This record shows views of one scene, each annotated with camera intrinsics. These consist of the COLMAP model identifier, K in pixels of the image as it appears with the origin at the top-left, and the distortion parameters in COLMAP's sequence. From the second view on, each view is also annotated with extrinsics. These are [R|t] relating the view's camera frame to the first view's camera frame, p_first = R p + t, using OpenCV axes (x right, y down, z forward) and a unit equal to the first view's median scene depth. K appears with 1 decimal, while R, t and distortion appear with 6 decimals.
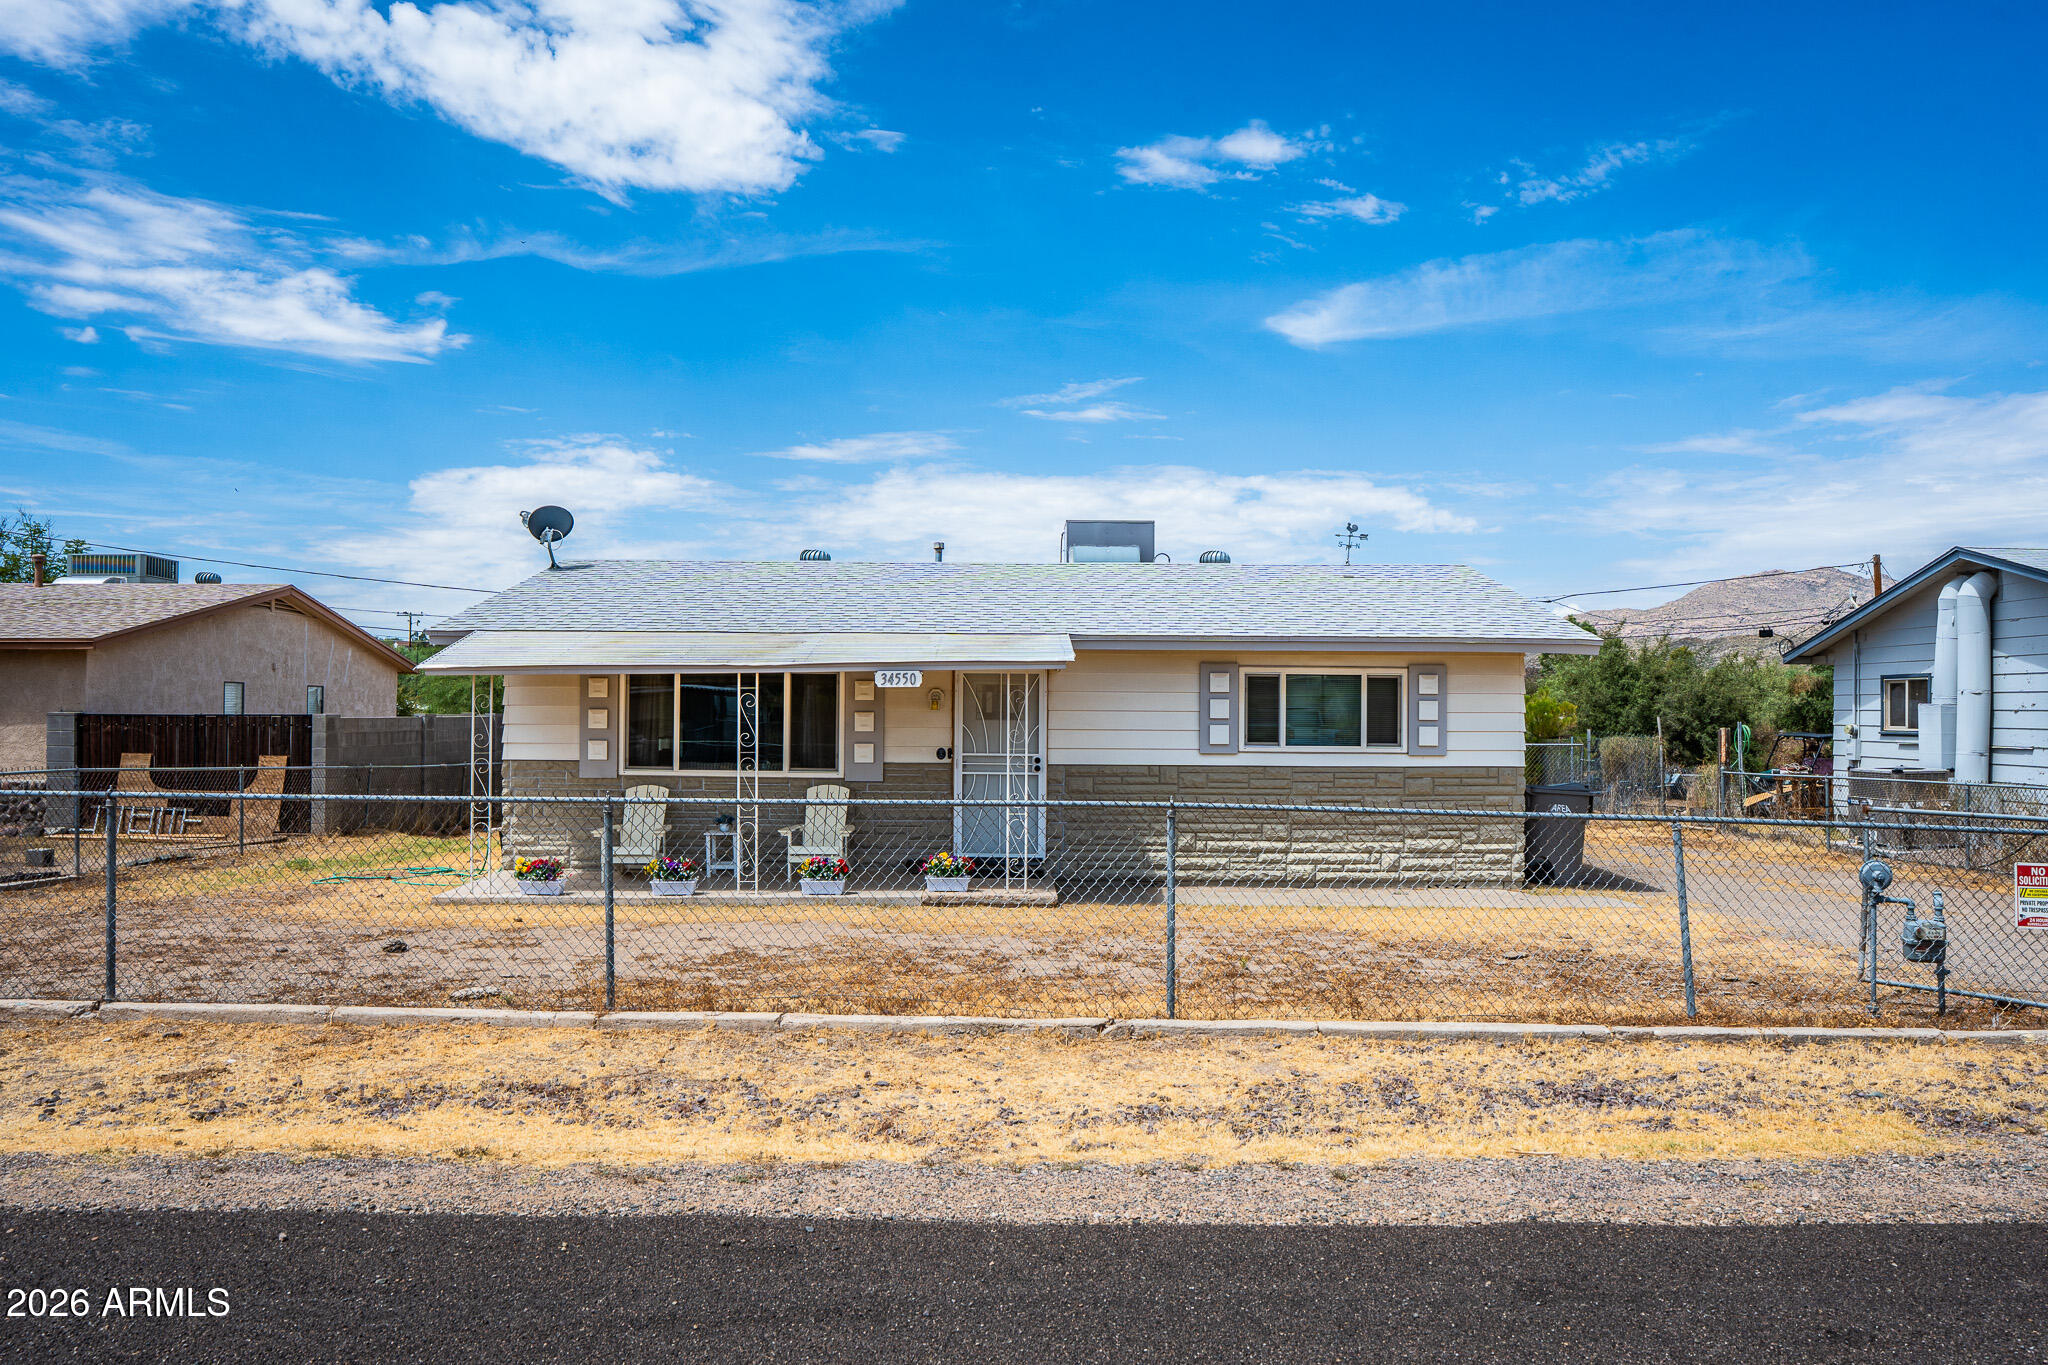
lens RADIAL K [[1308.3, 0, 1033.3], [0, 1308.3, 716.9], [0, 0, 1]] dist [-0.032148, 0.016874]
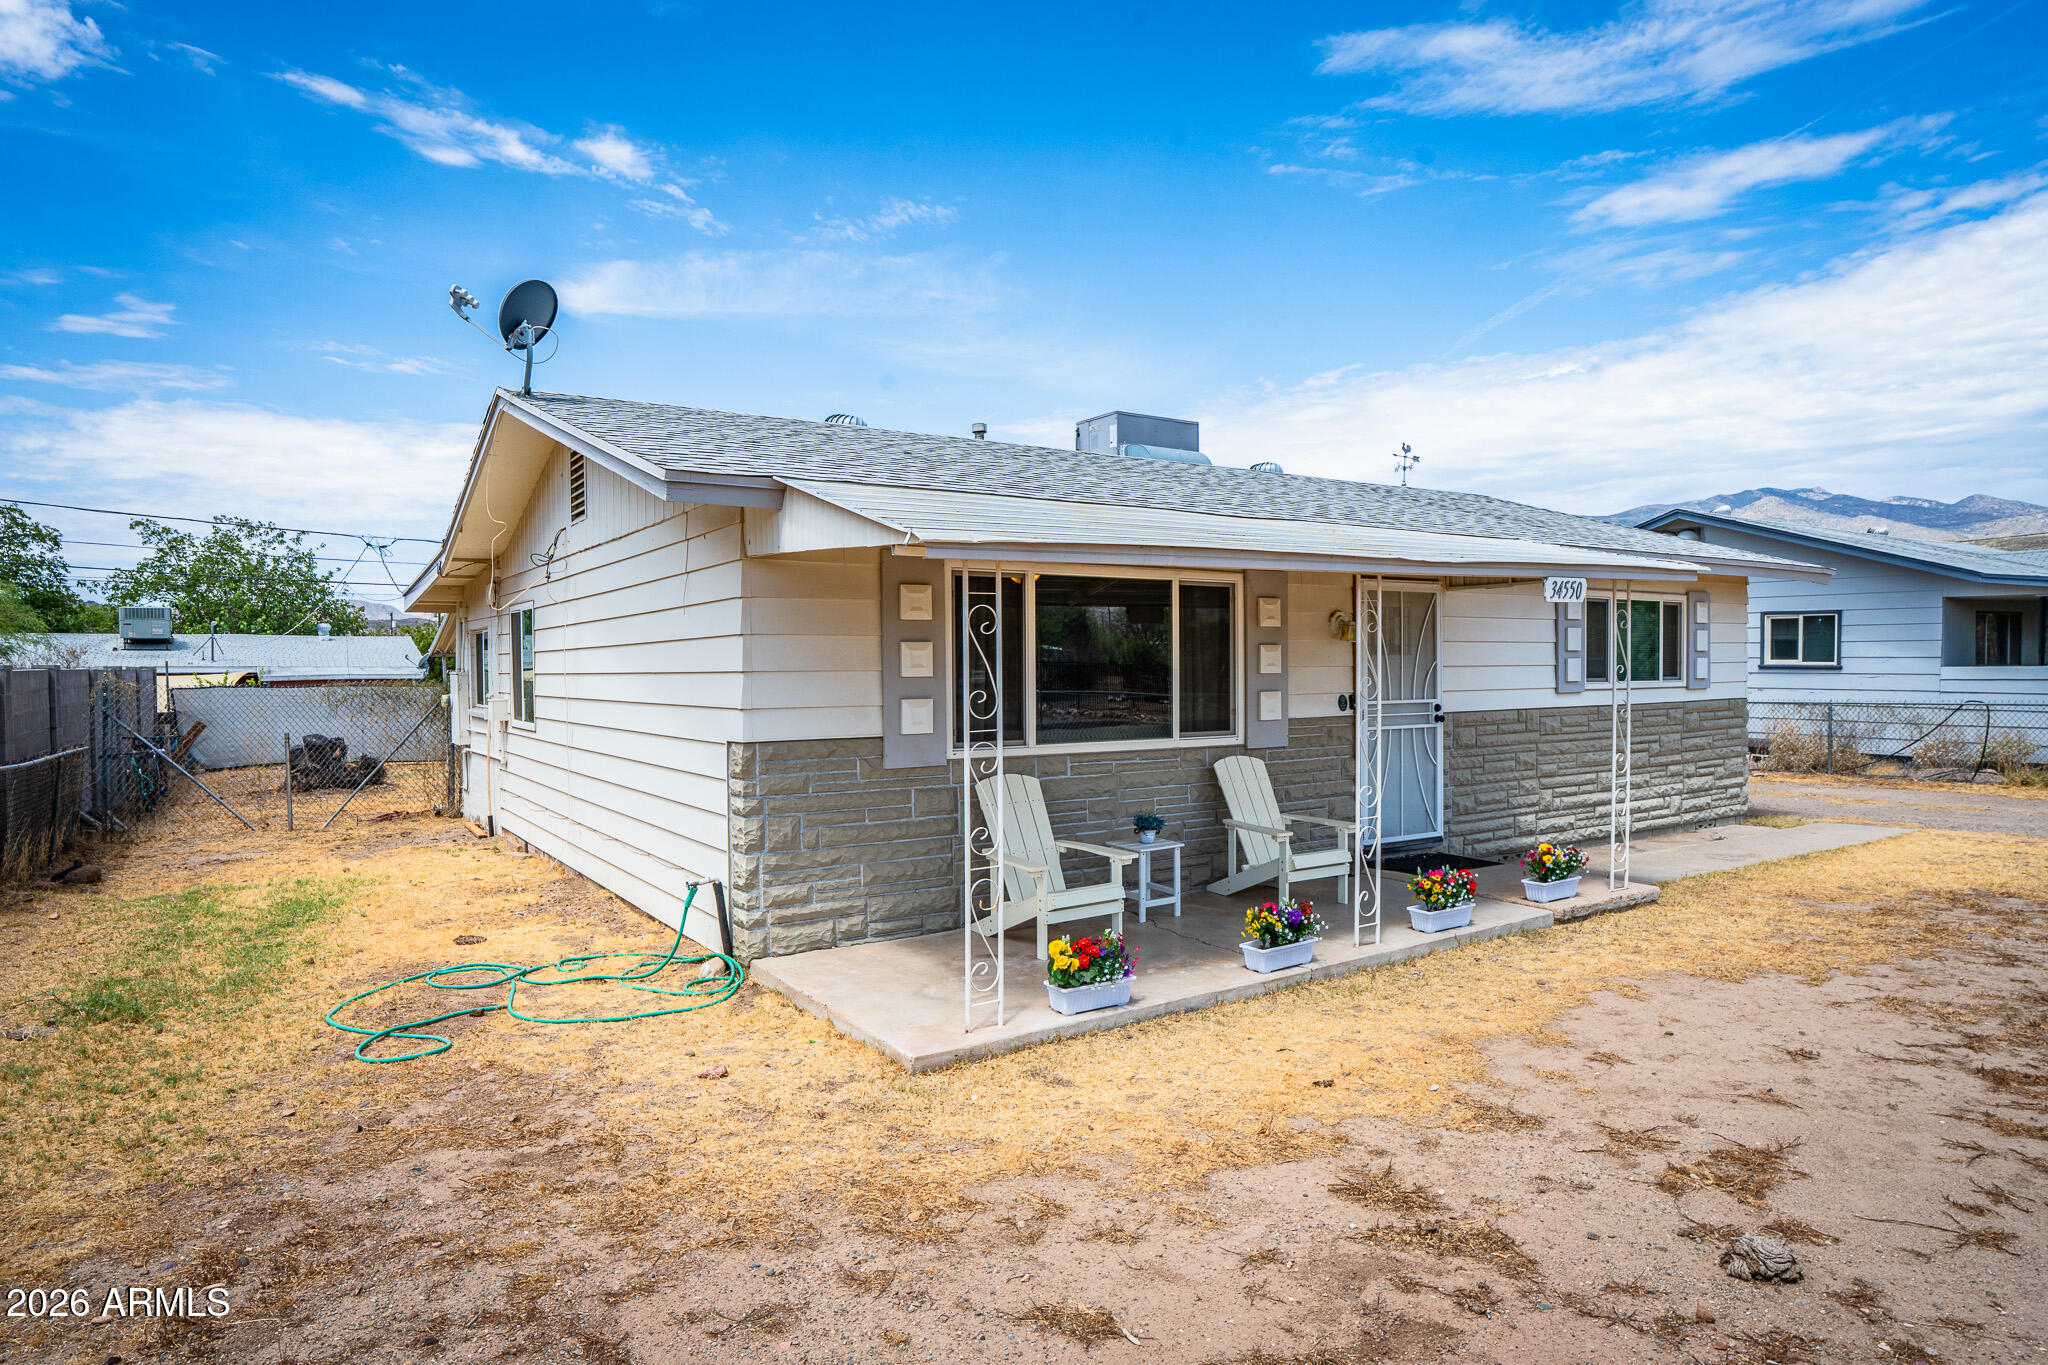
lens RADIAL K [[1186.8, 0, 1005.7], [0, 1186.8, 739.2], [0, 0, 1]] dist [-0.031158, -0.003262]
pose [[0.844932, -0.048738, 0.532649, -0.564817], [0.019004, 0.997947, 0.061167, 0.005185], [-0.534536, -0.041560, 0.844123, 0.555506]]
